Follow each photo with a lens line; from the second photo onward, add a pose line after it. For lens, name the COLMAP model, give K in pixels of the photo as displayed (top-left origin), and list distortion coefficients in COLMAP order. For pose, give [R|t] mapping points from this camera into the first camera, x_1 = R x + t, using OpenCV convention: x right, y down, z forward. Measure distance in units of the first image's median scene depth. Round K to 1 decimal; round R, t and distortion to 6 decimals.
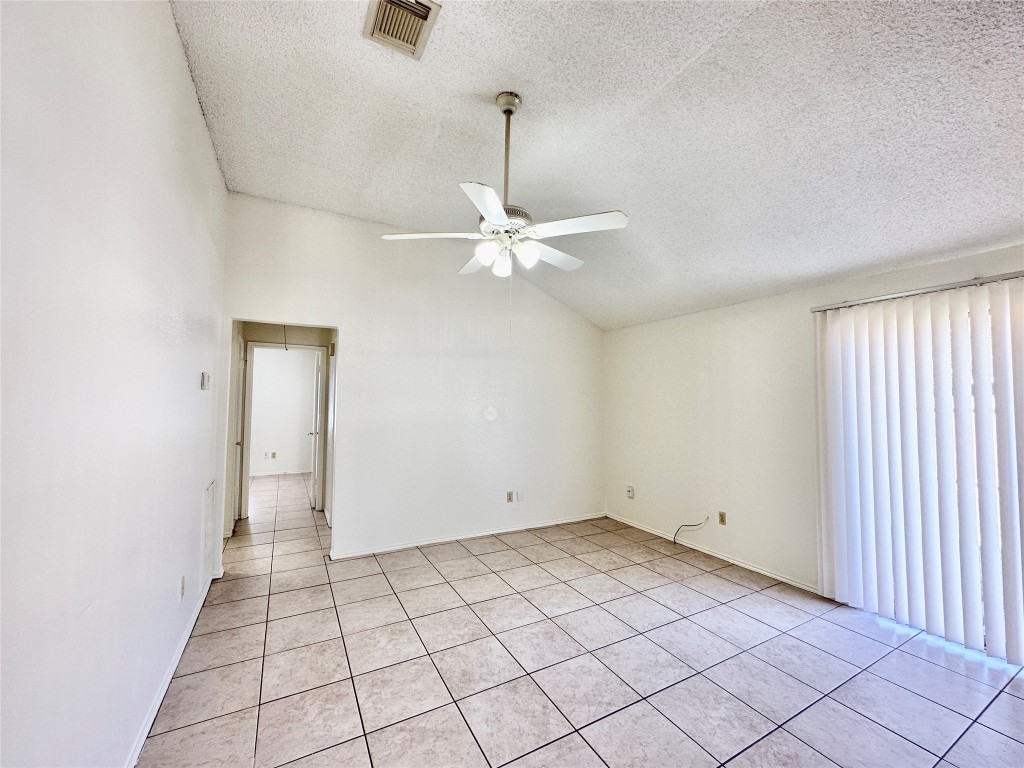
lens RADIAL K [[408.0, 0, 512.0], [0, 408.0, 384.0], [0, 0, 1]] dist [0.001039, 0.000902]
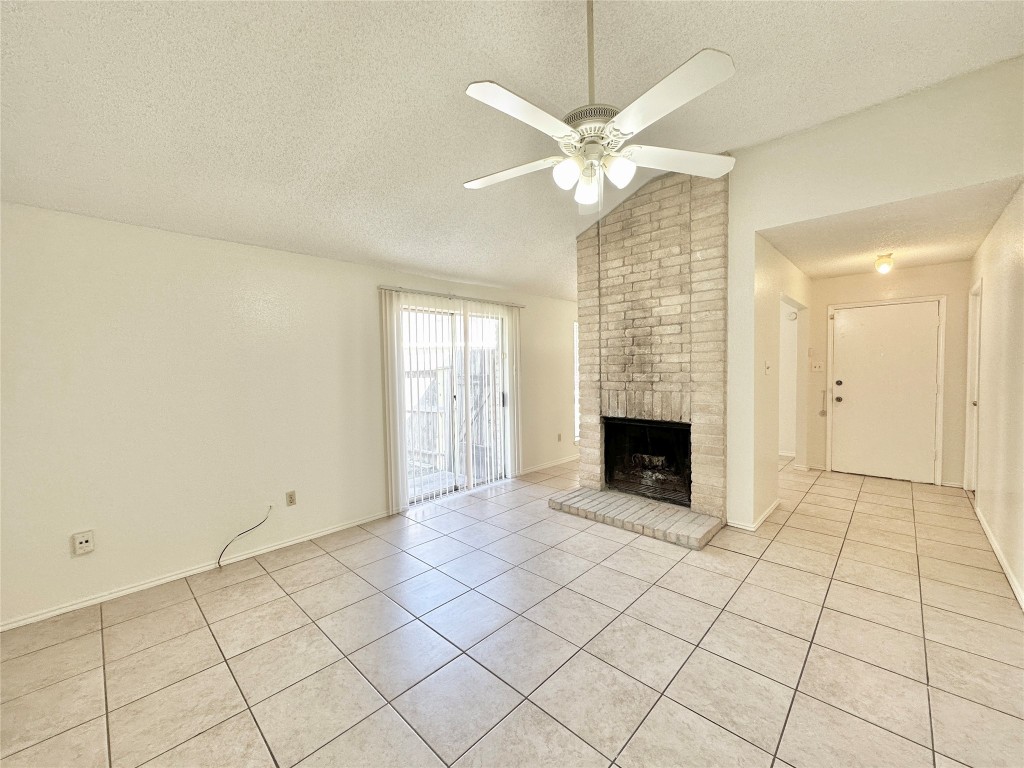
lens RADIAL K [[408.0, 0, 512.0], [0, 408.0, 384.0], [0, 0, 1]] dist [0.001039, 0.000902]
pose [[-0.301943, -0.044233, 0.952299, -0.598891], [-0.029125, 0.998885, 0.037162, 0.053770], [-0.952881, -0.016515, -0.302894, 1.109393]]
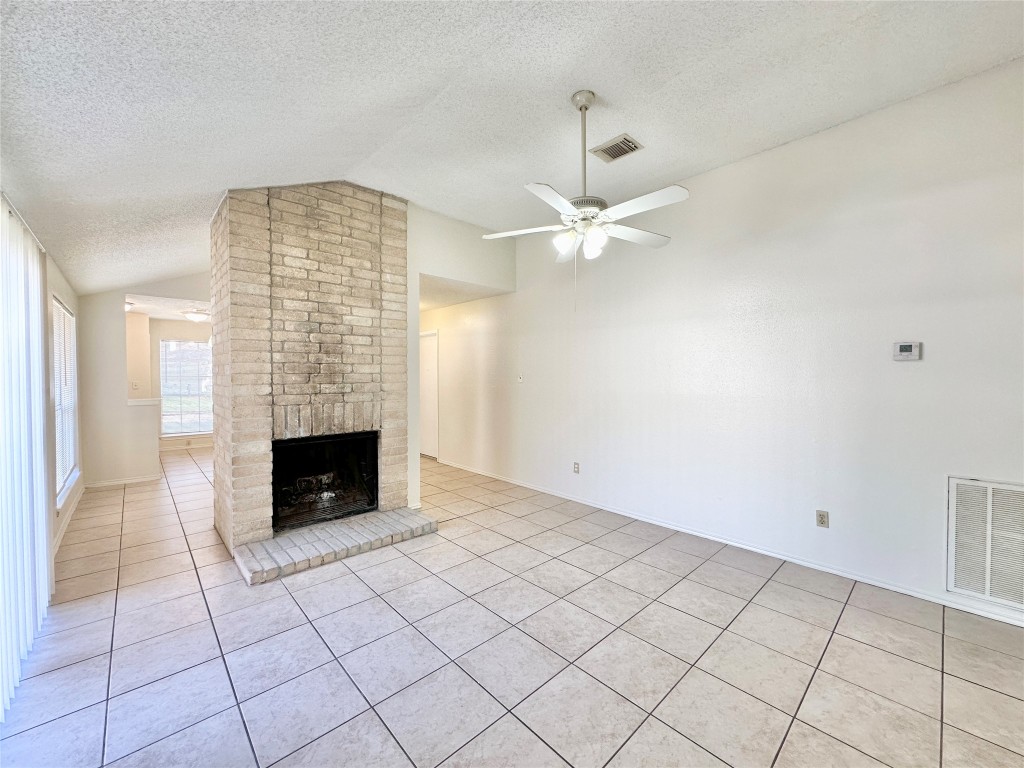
lens RADIAL K [[408.0, 0, 512.0], [0, 408.0, 384.0], [0, 0, 1]] dist [0.001039, 0.000902]
pose [[-0.969907, -0.005483, -0.243416, 0.362247], [0.000638, 0.999686, -0.025058, 0.088446], [0.243477, -0.024459, -0.969598, 1.636074]]
